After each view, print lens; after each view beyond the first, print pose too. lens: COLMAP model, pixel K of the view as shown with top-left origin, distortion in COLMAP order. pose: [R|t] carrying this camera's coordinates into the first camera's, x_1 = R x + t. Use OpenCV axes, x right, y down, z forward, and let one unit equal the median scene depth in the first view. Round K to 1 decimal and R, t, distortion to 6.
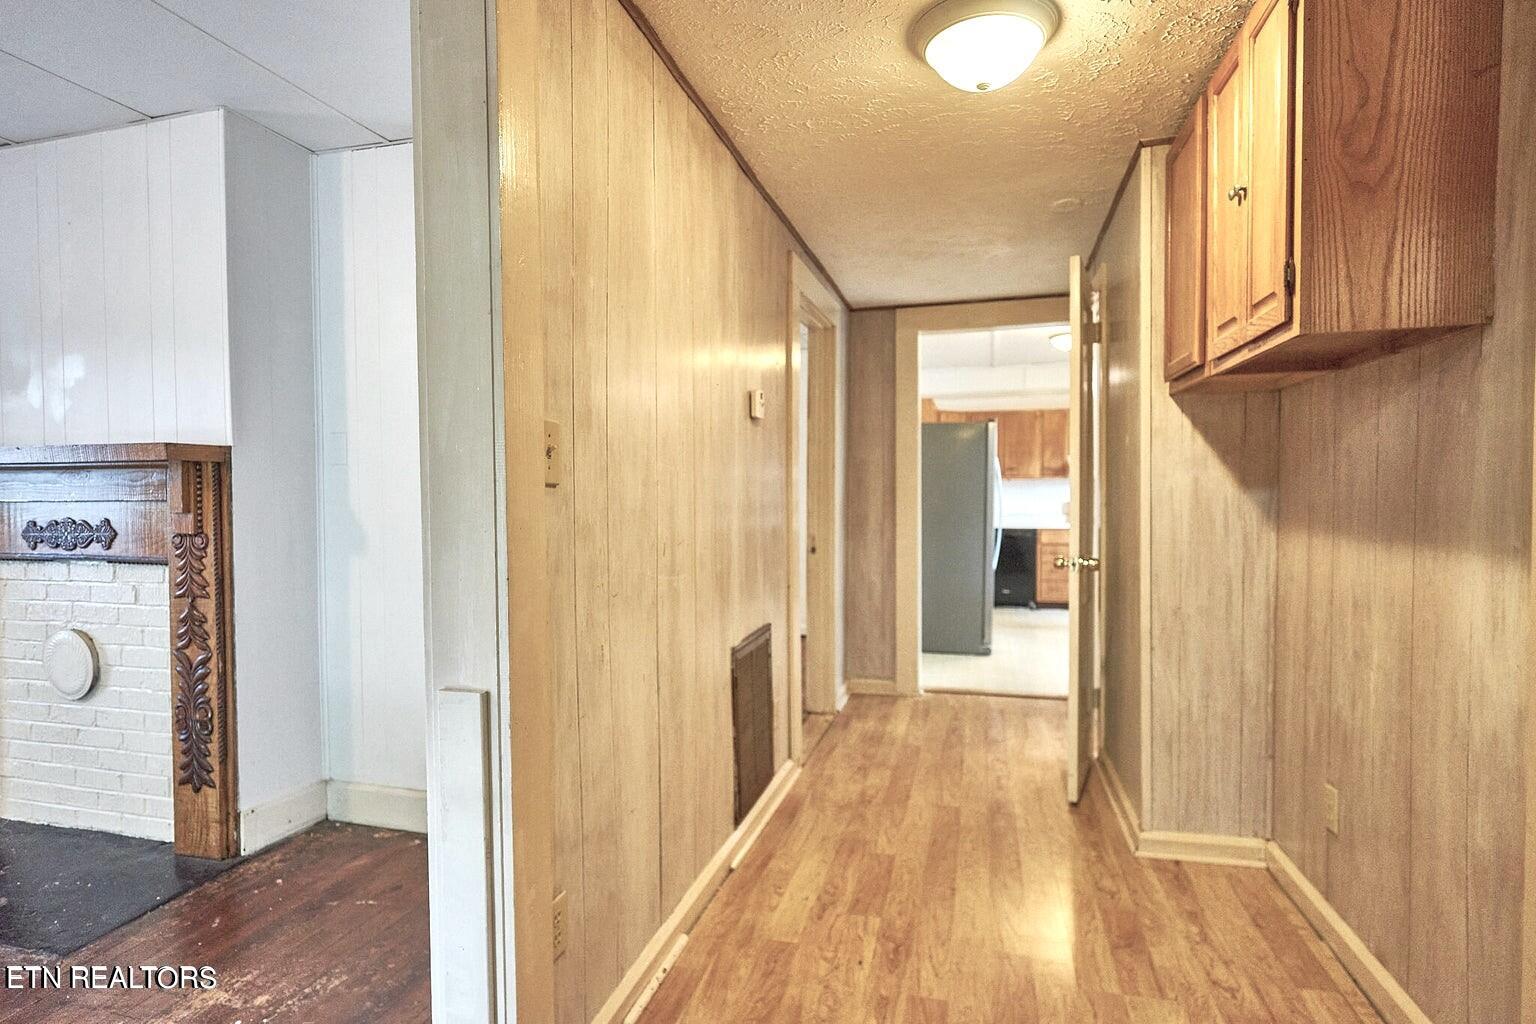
lens RADIAL K [[807.9, 0, 768.4], [0, 807.9, 521.3], [0, 0, 1]] dist [-0.003503, -0.000037]
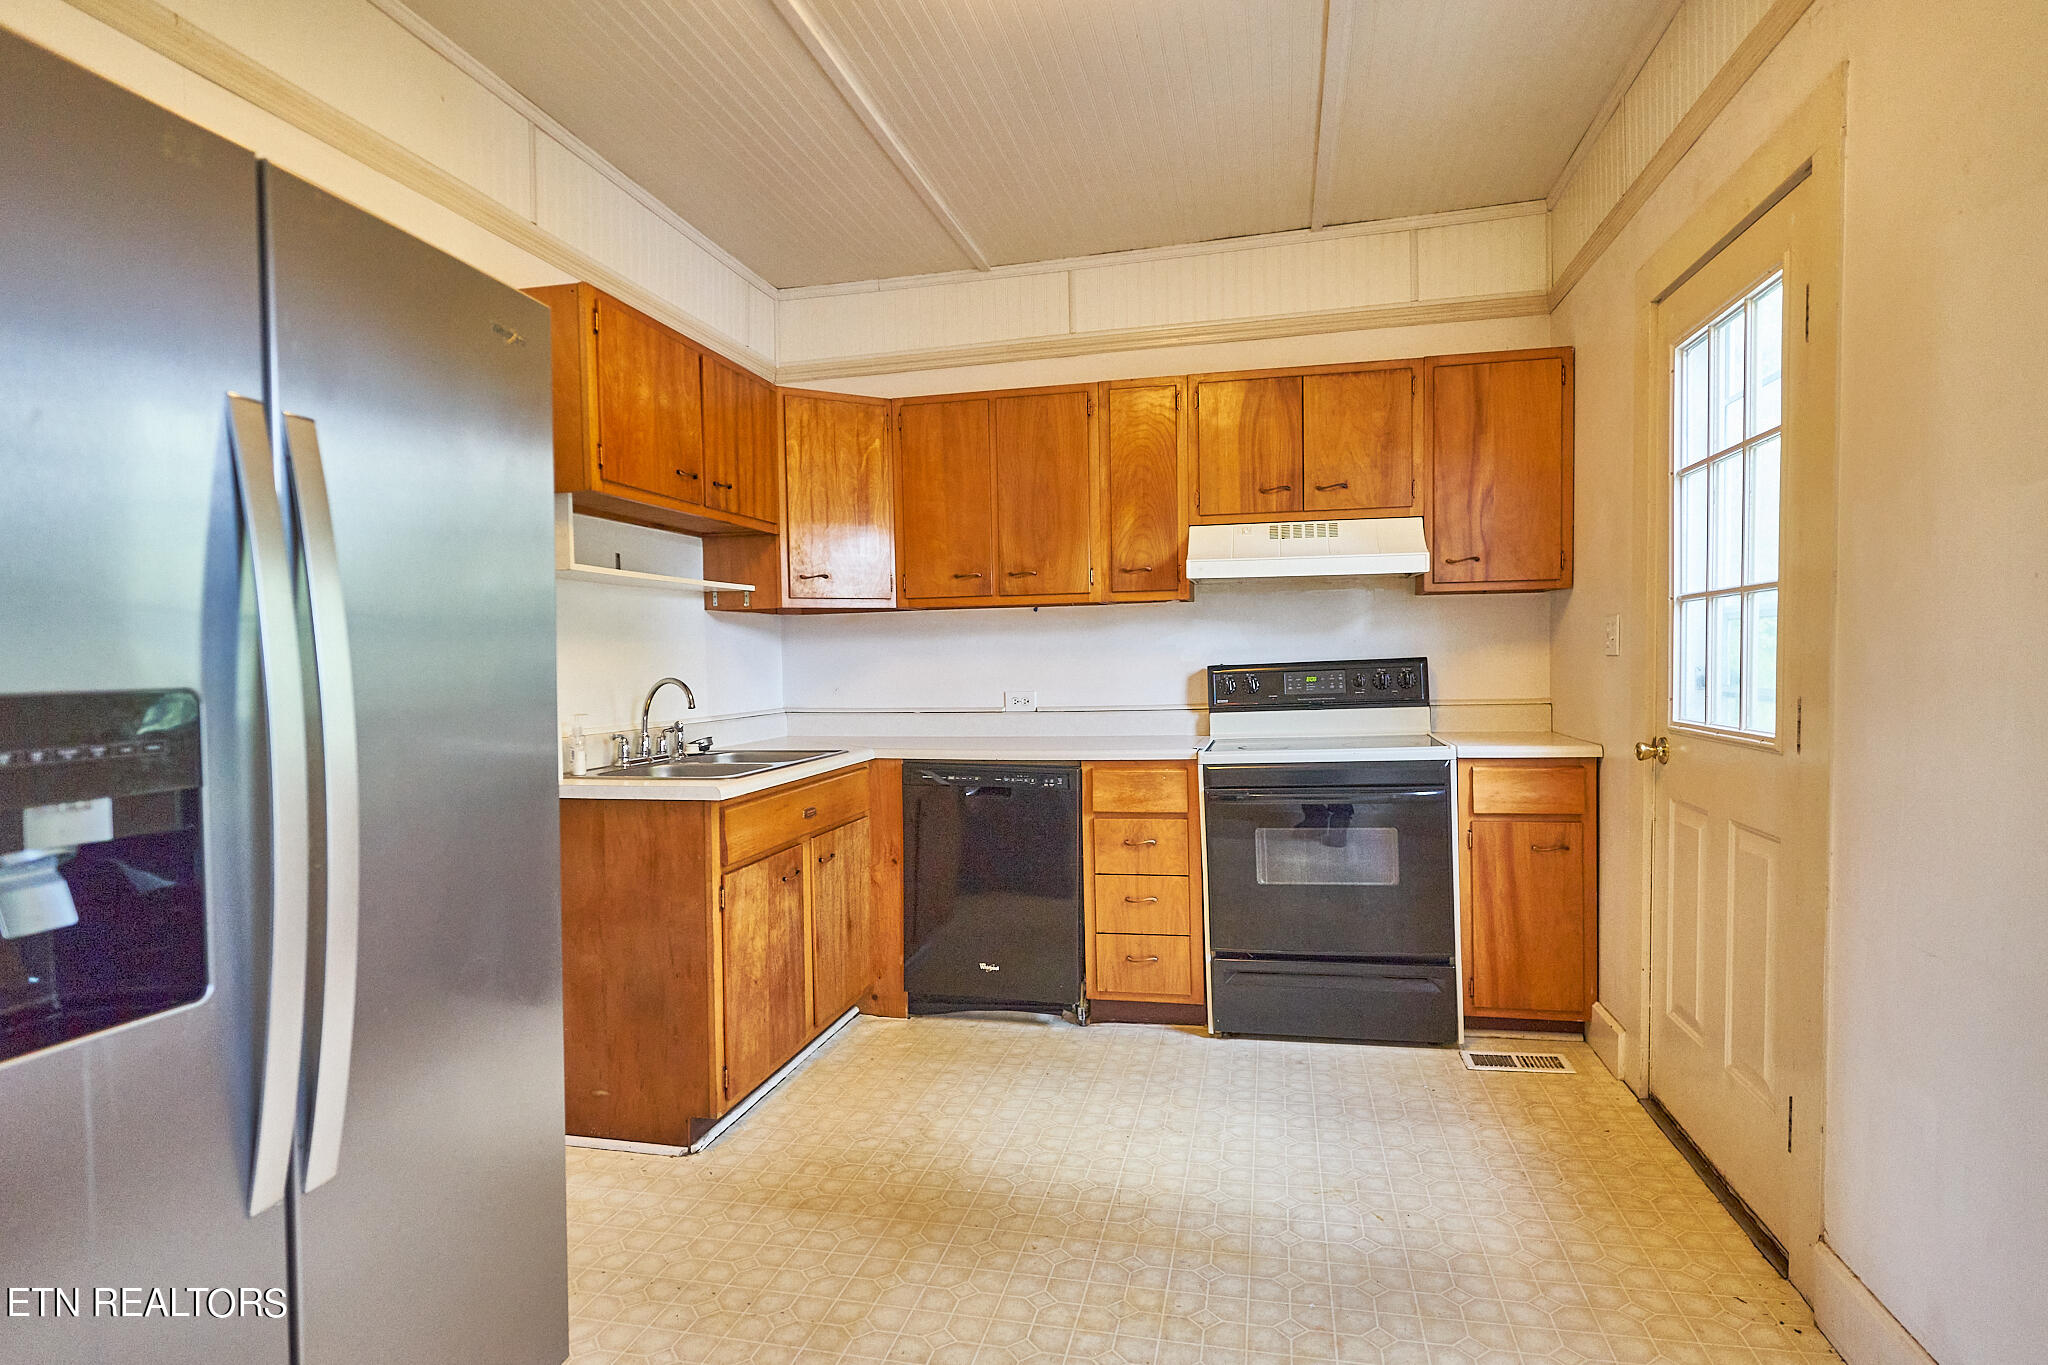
lens RADIAL K [[1077.3, 0, 1024.5], [0, 1077.3, 695.0], [0, 0, 1]] dist [-0.003503, -0.000037]
pose [[0.999084, -0.013340, 0.040650, 0.287766], [0.013079, 0.999892, 0.006675, -0.019210], [-0.040735, -0.006137, 0.999151, 0.577820]]
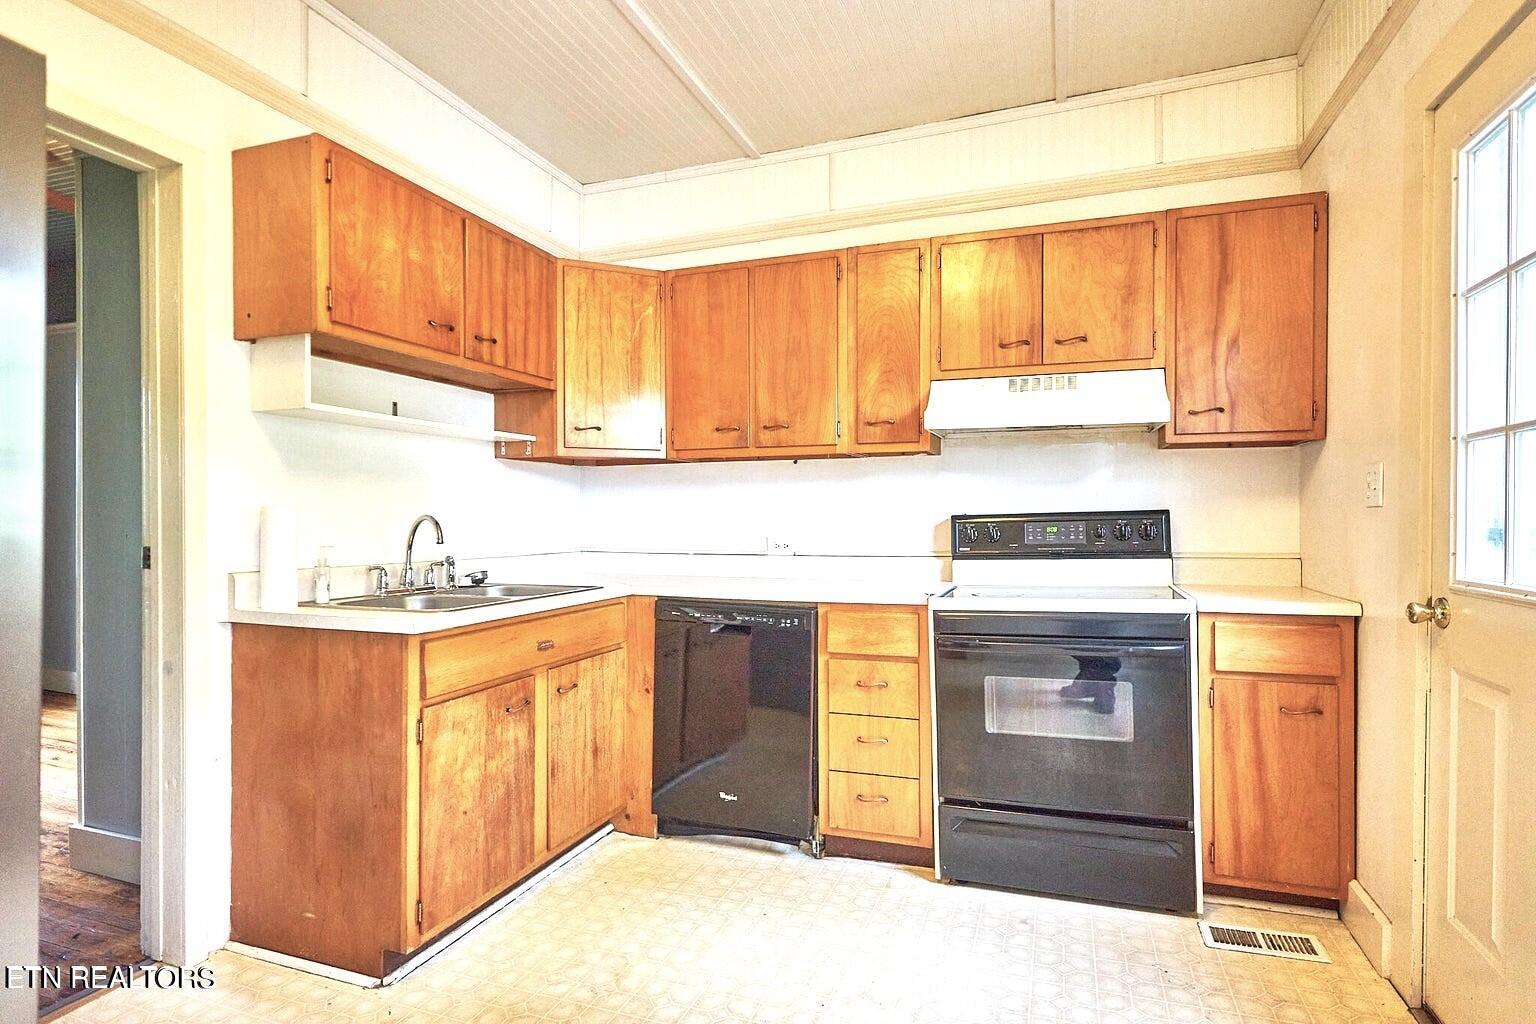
lens RADIAL K [[807.9, 0, 768.4], [0, 807.9, 521.3], [0, 0, 1]] dist [-0.003503, -0.000037]
pose [[0.996747, 0.005343, -0.080418, 0.330558], [-0.007236, 0.999703, -0.023270, -0.015894], [0.080270, 0.023776, 0.996490, 0.662600]]
